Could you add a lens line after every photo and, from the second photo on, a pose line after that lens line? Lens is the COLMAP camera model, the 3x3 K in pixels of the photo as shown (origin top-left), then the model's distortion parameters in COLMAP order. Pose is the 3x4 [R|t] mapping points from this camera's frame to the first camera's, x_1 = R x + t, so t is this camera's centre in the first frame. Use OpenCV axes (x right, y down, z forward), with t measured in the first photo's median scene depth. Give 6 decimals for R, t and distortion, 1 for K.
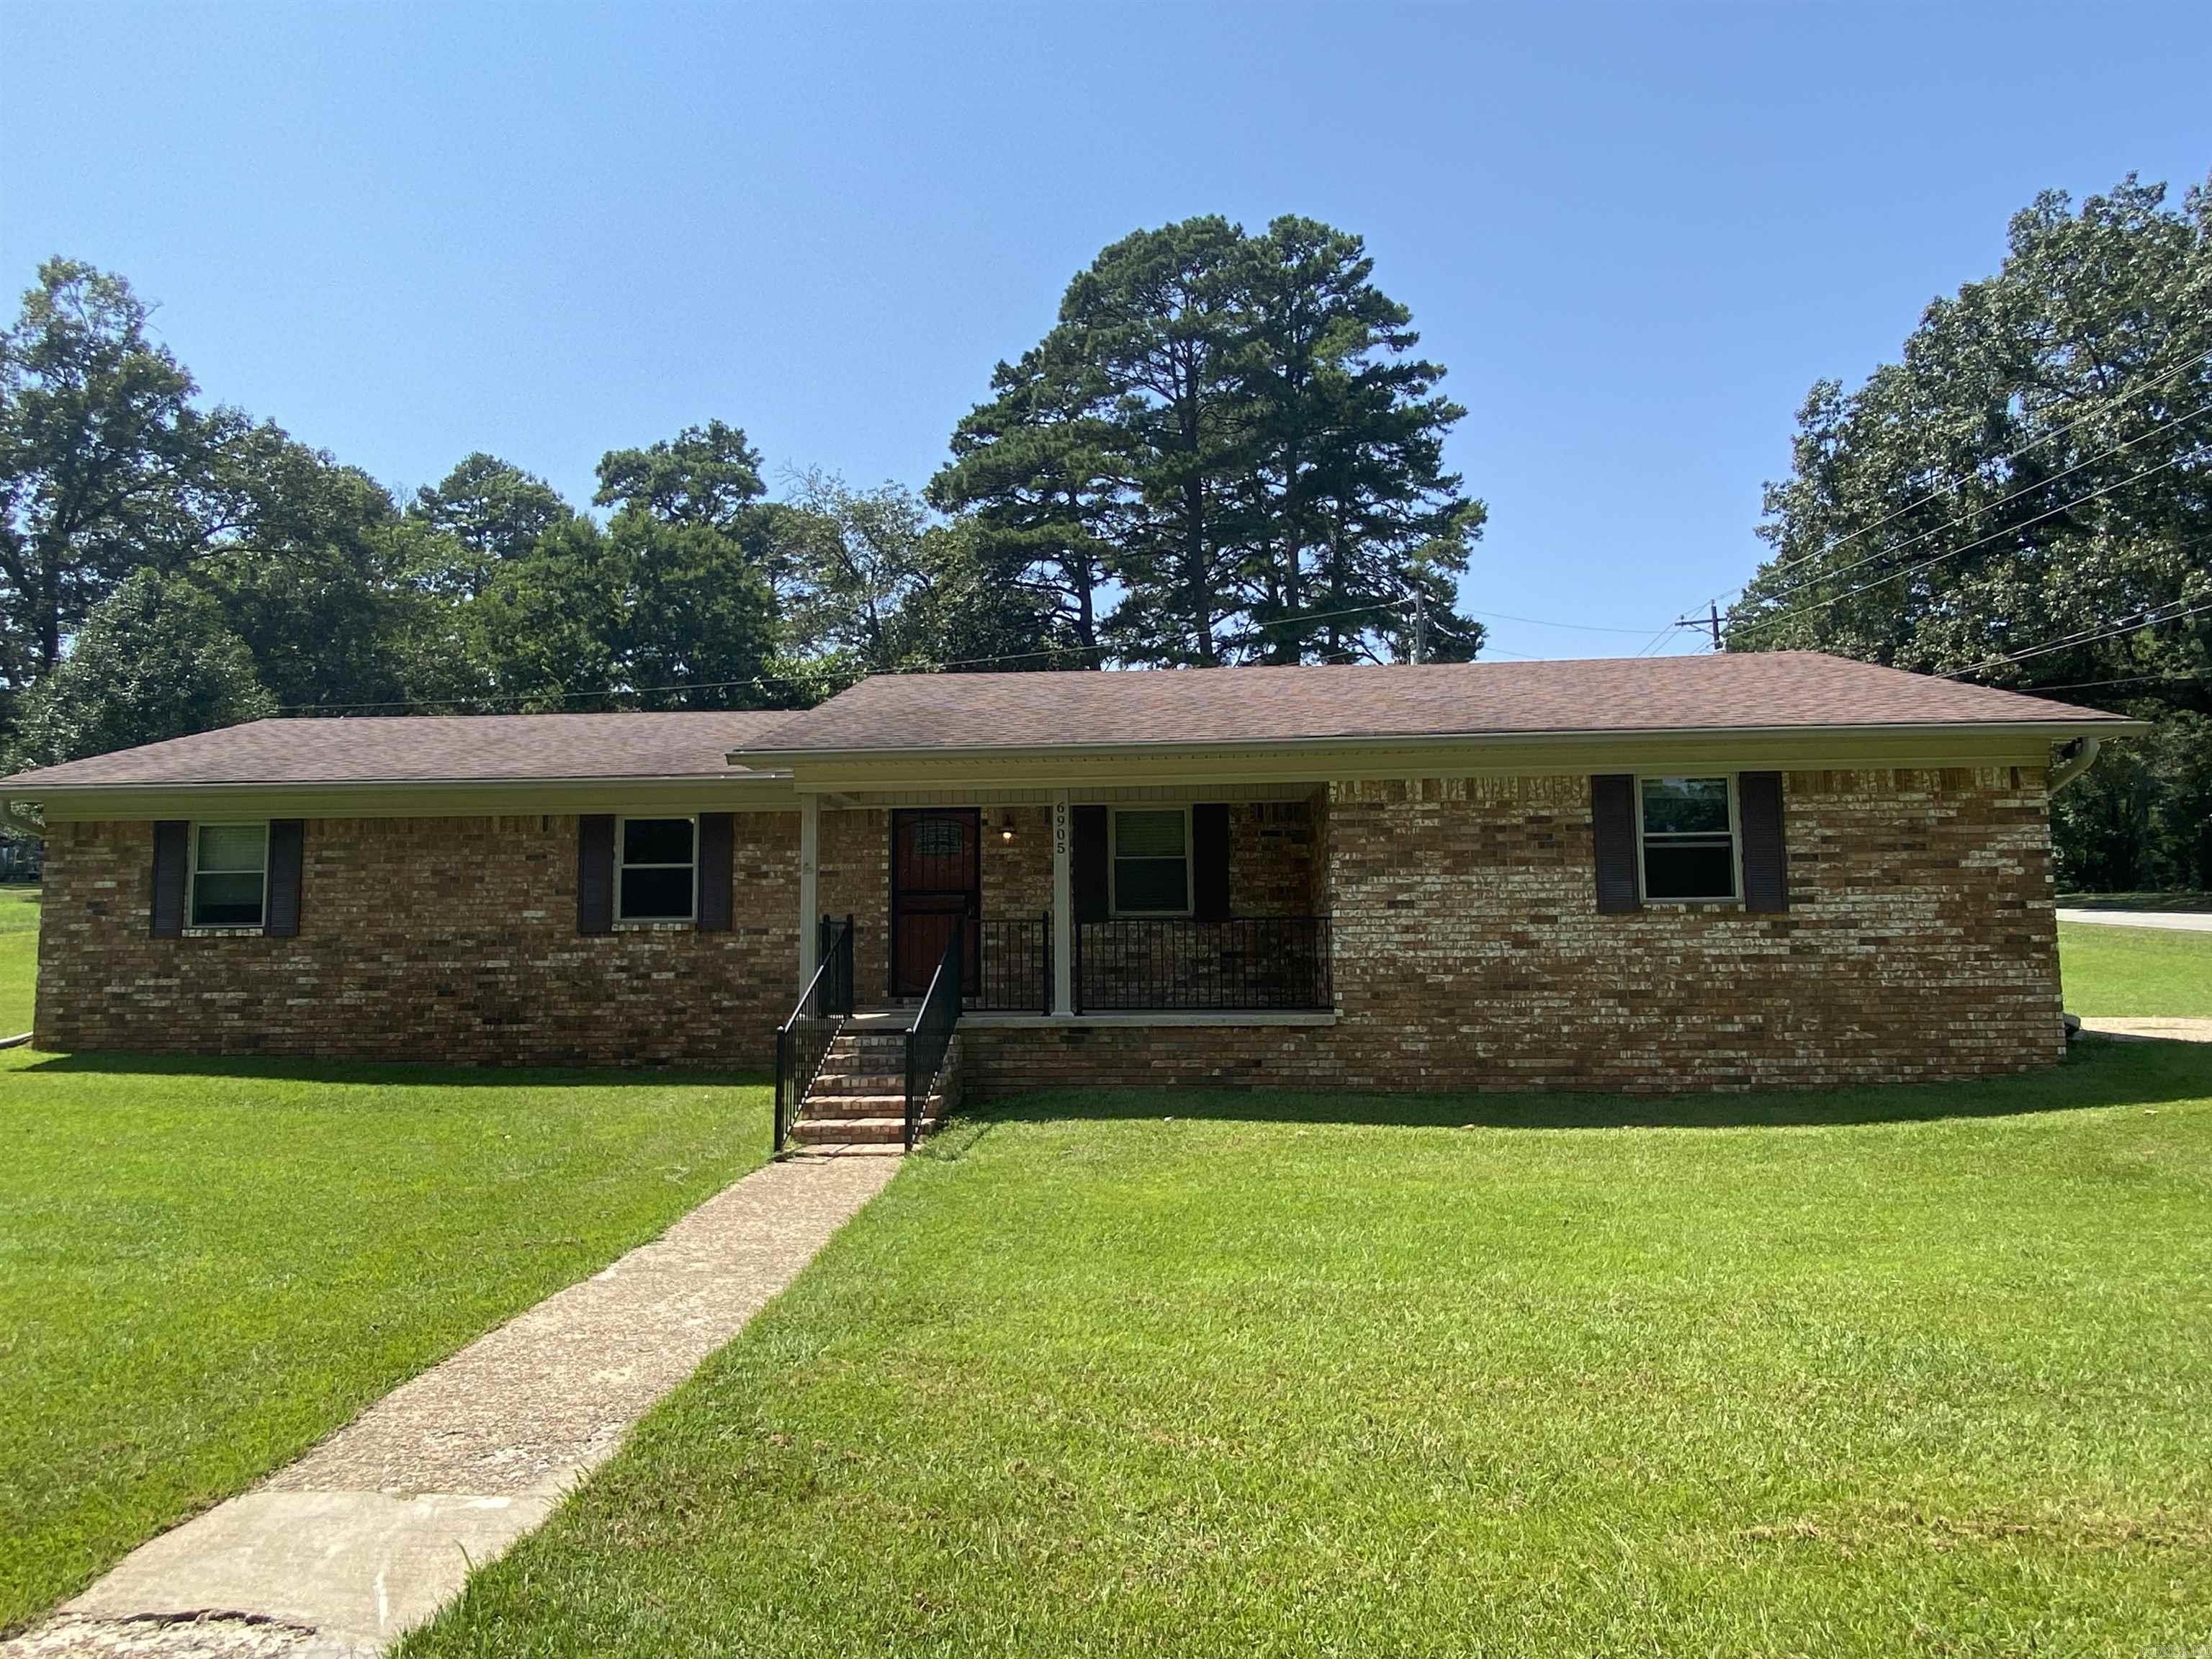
lens RADIAL K [[1345.3, 0, 1106.0], [0, 1345.3, 829.5], [0, 0, 1]] dist [0.058395, -0.063379]
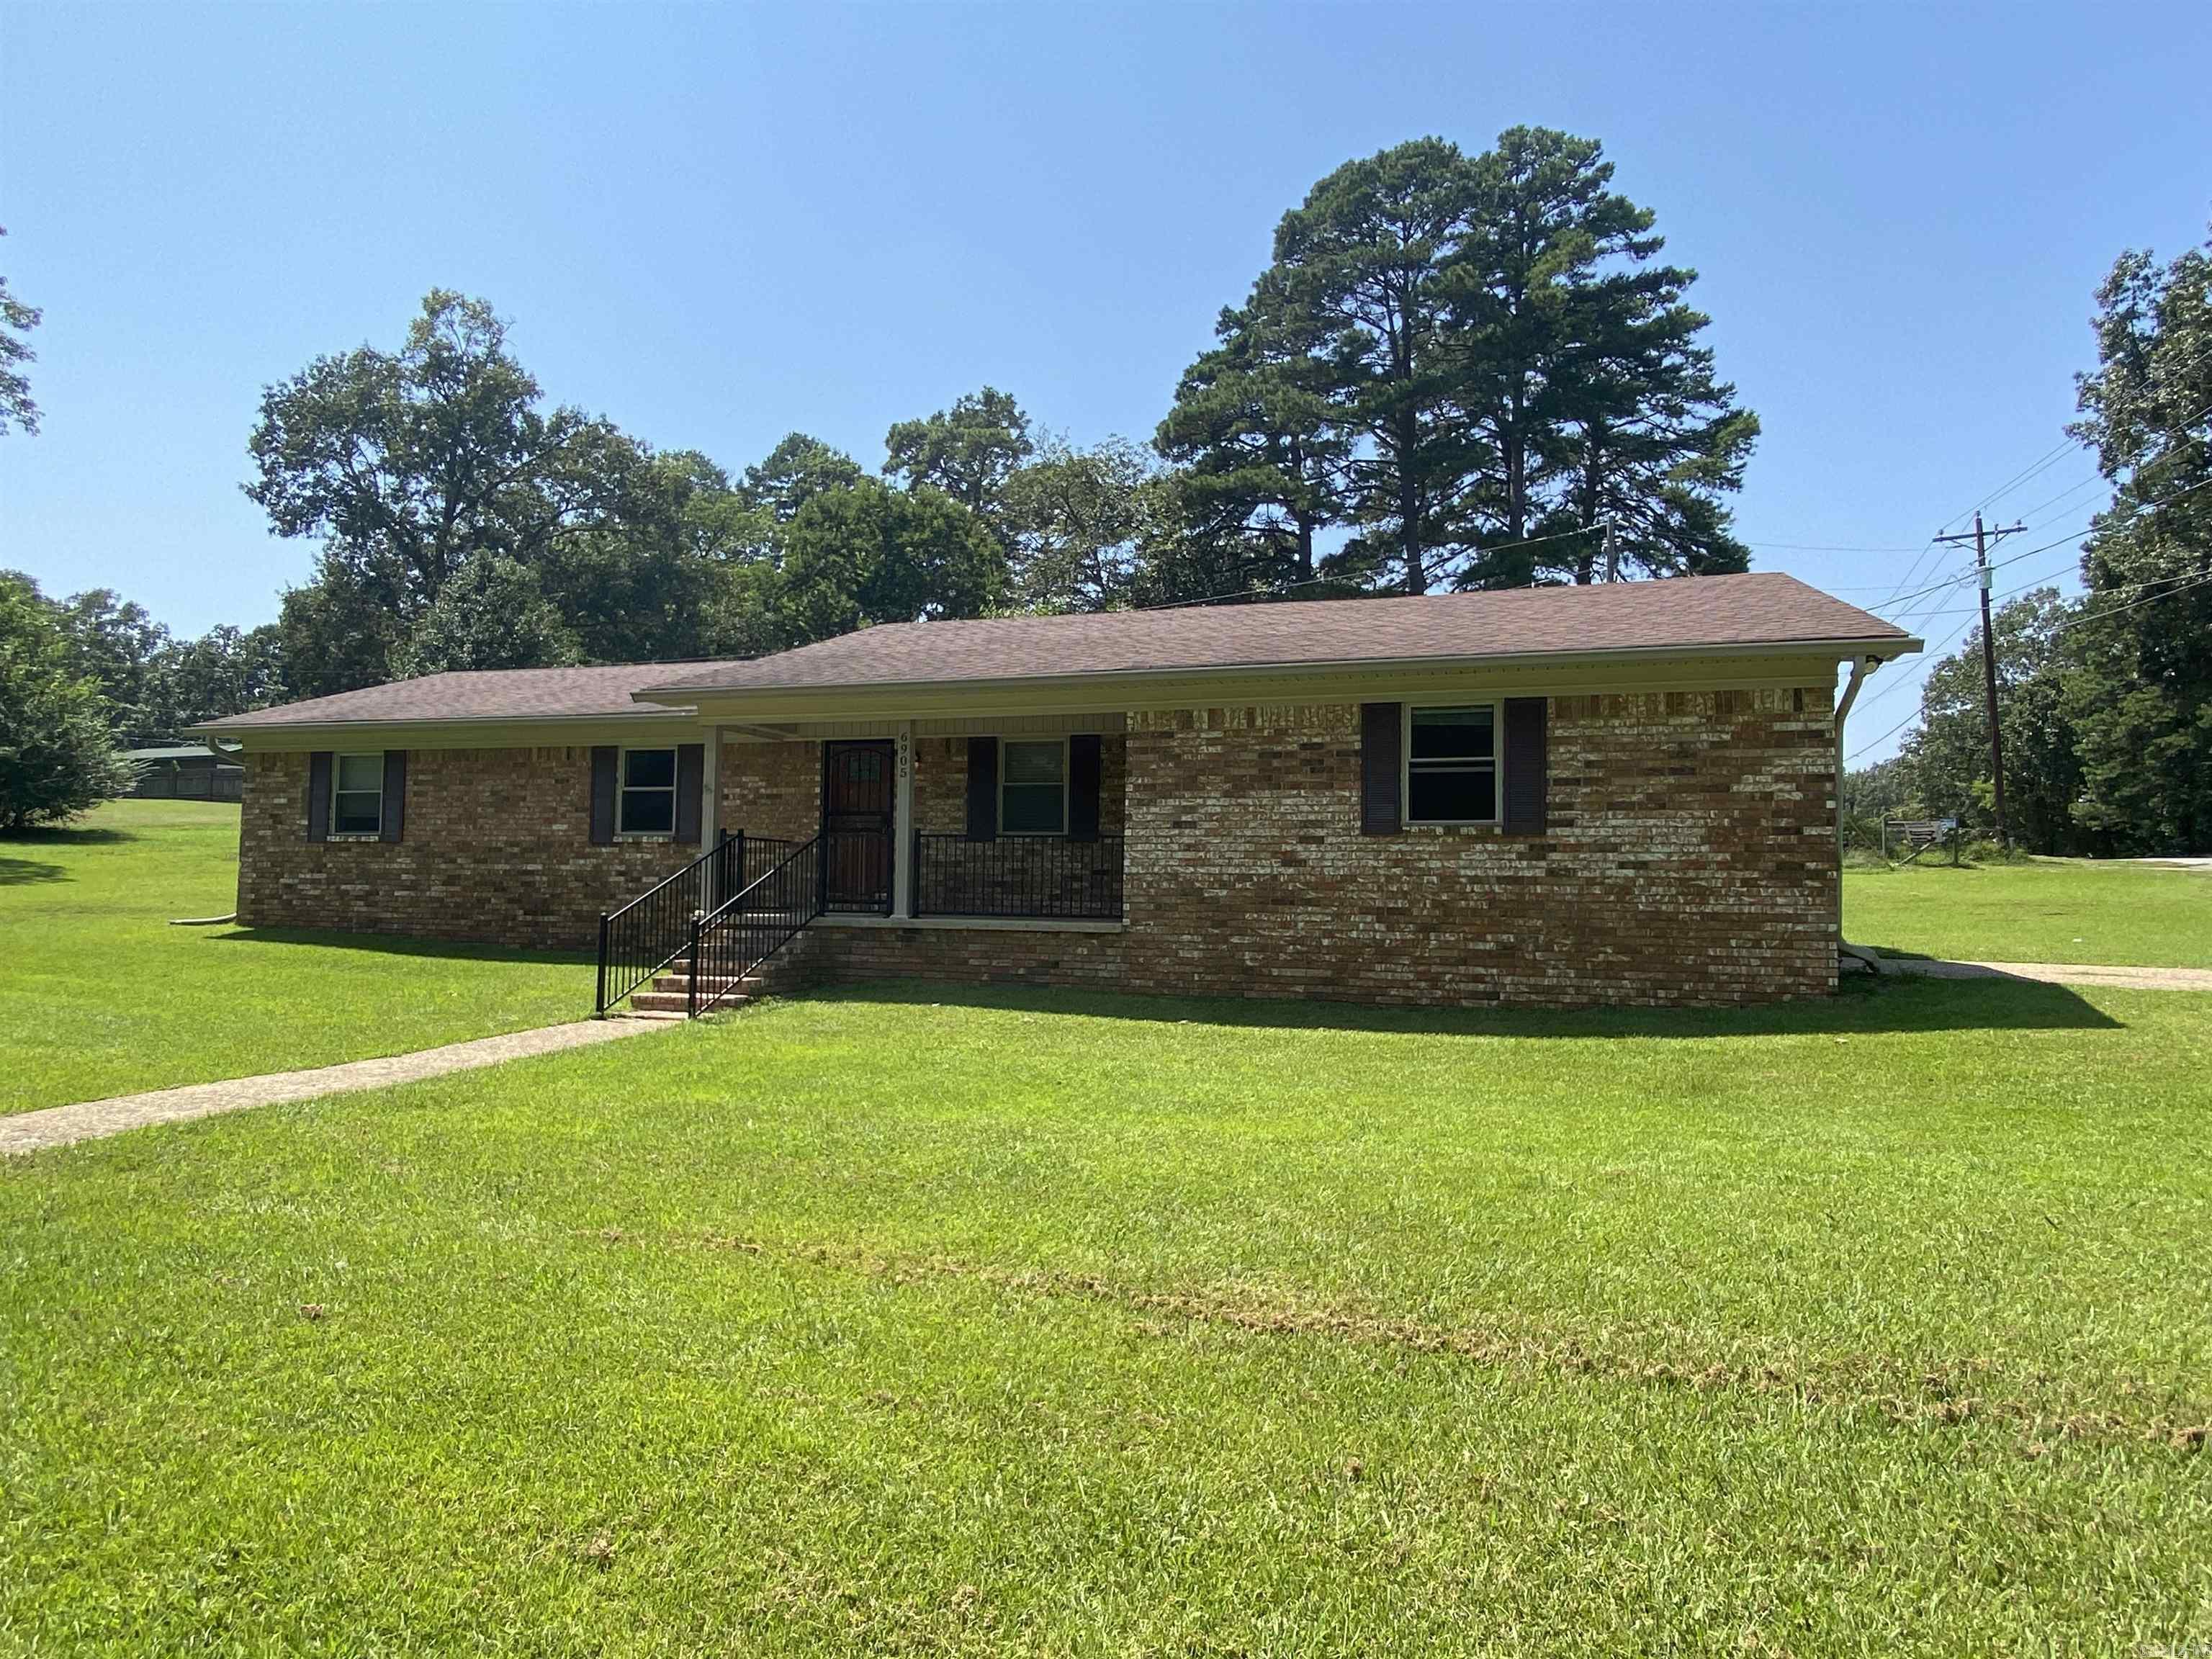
lens RADIAL K [[1320.1, 0, 1100.9], [0, 1320.1, 824.7], [0, 0, 1]] dist [0.064584, -0.061315]
pose [[0.966440, 0.011367, -0.256643, 0.361269], [-0.000982, 0.999177, 0.040556, 0.010477], [0.256892, -0.038943, 0.965655, -0.039985]]
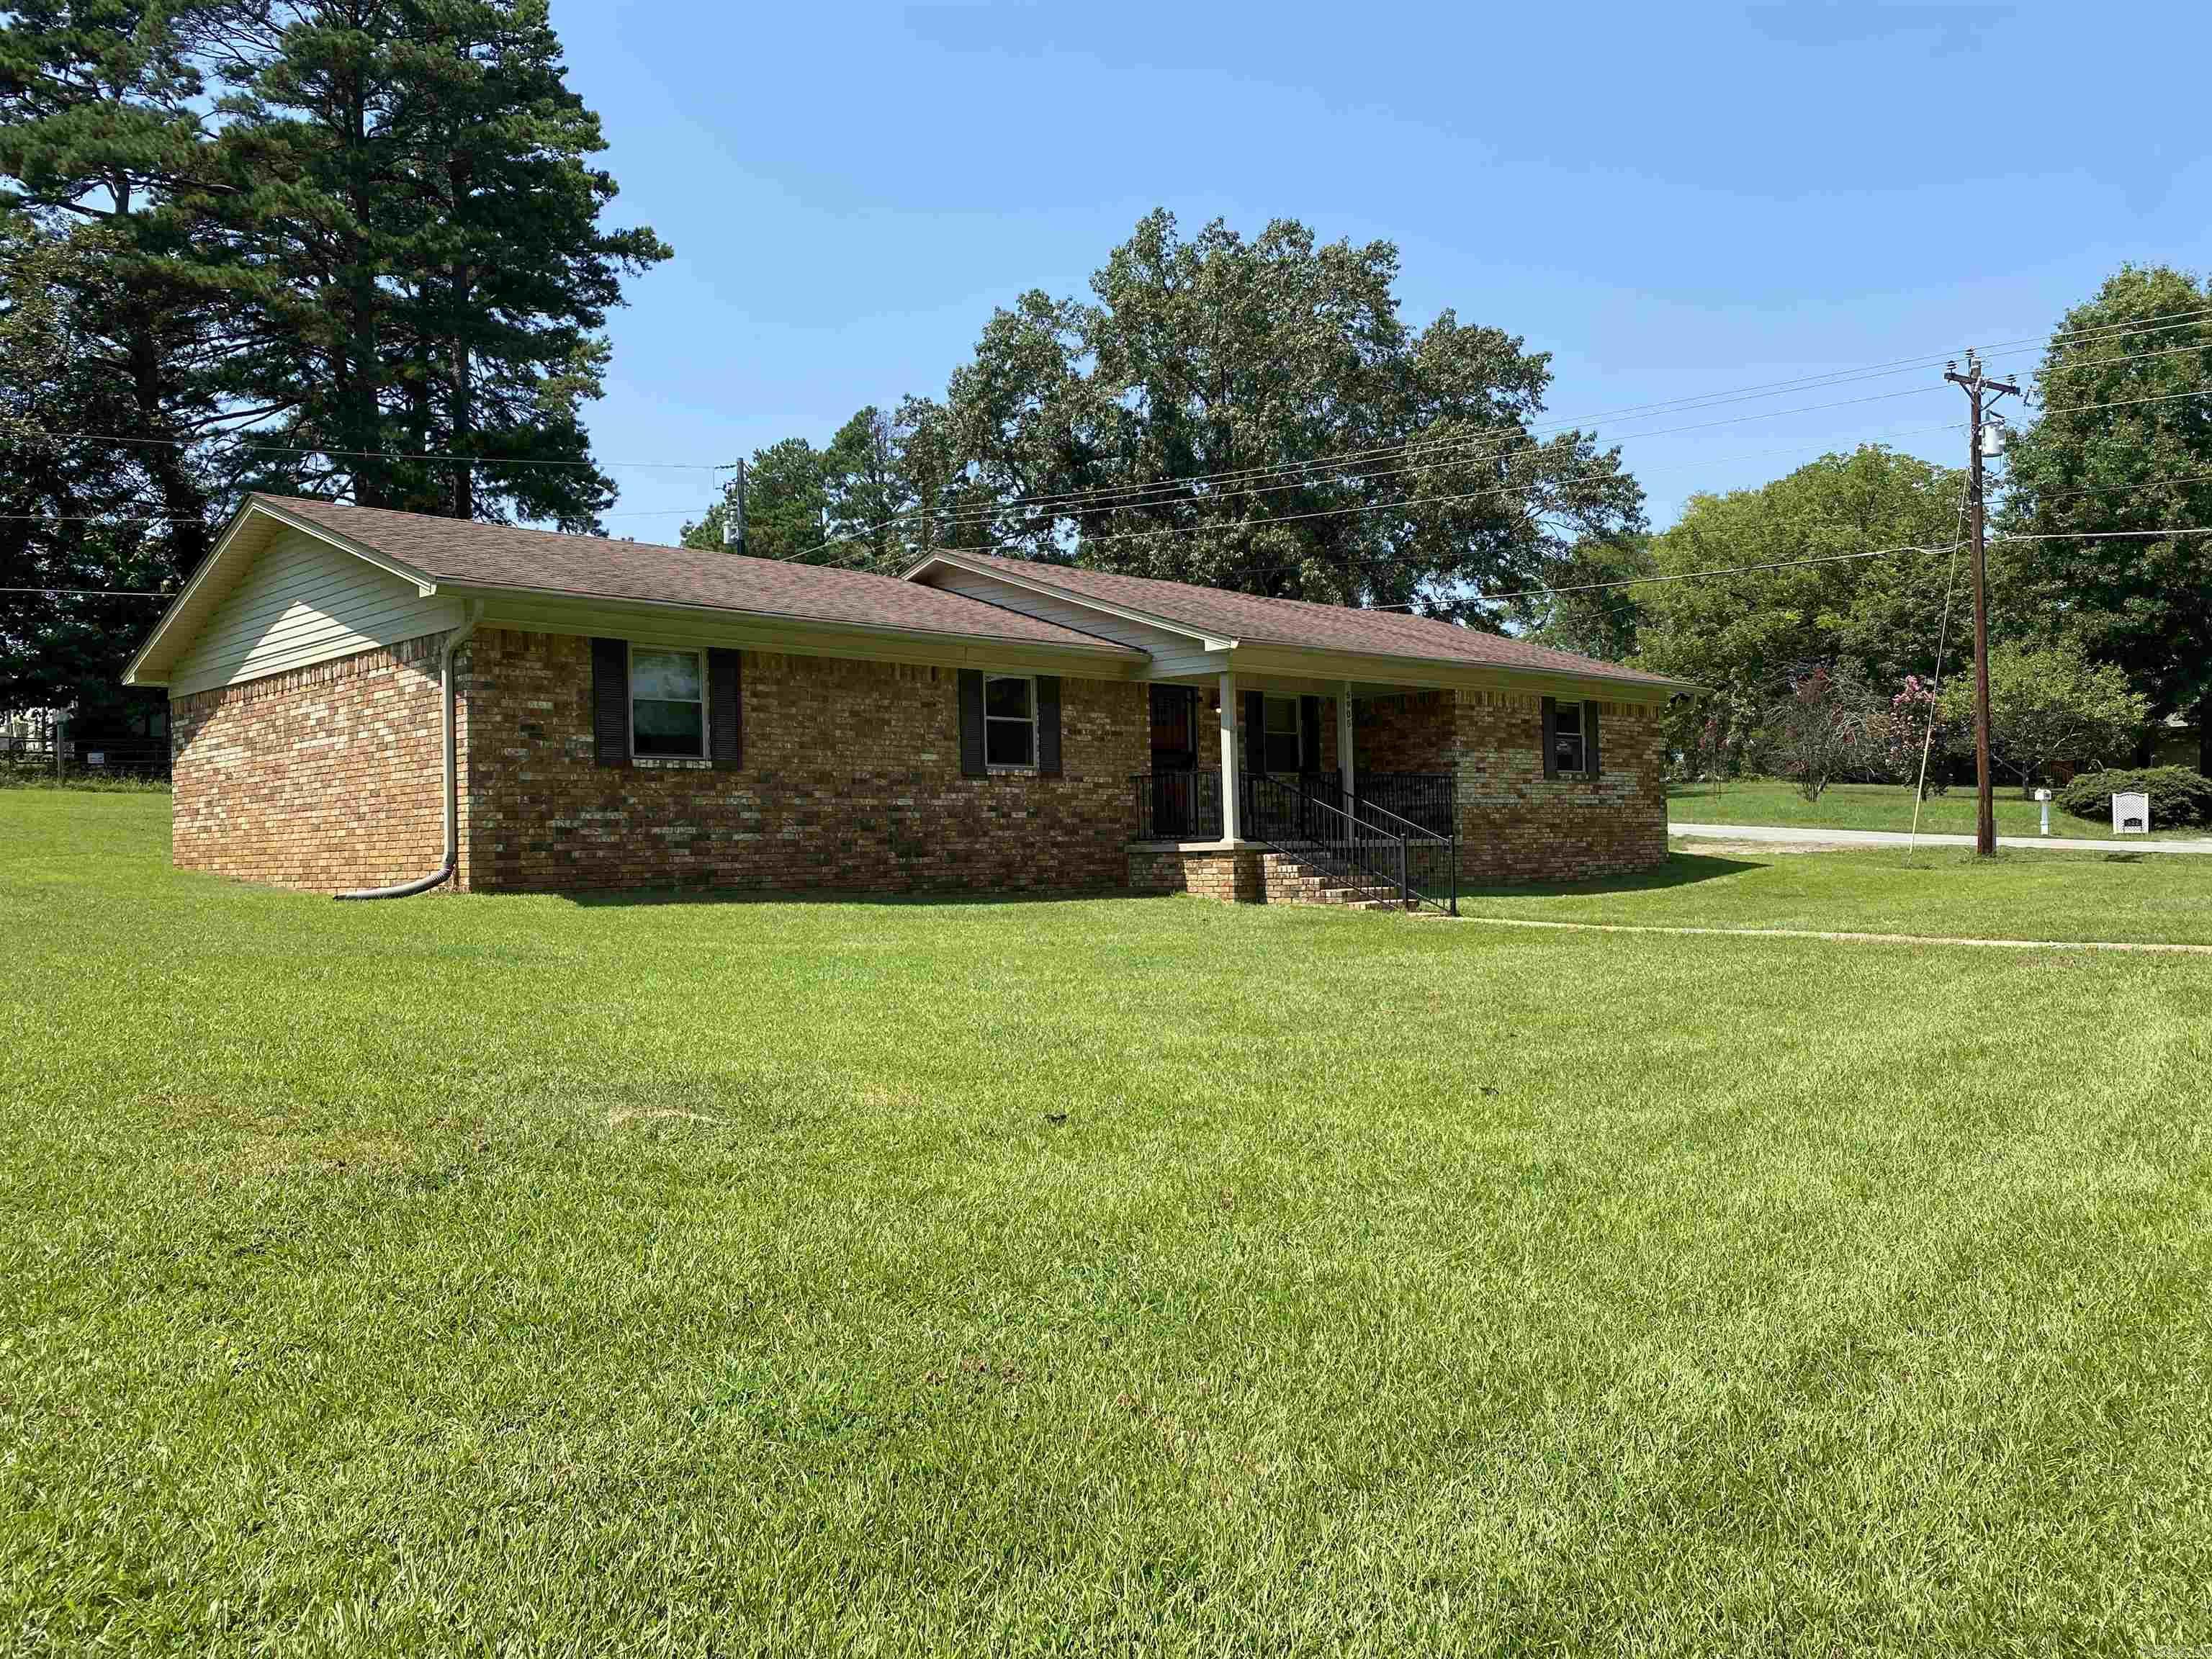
lens RADIAL K [[1677.5, 0, 1112.3], [0, 1677.5, 815.3], [0, 0, 1]] dist [0.107306, -0.163241]
pose [[0.666113, 0.011014, 0.745769, -1.323163], [-0.053770, 0.997998, 0.033287, 0.056072], [-0.743910, -0.062273, 0.665372, -0.007781]]
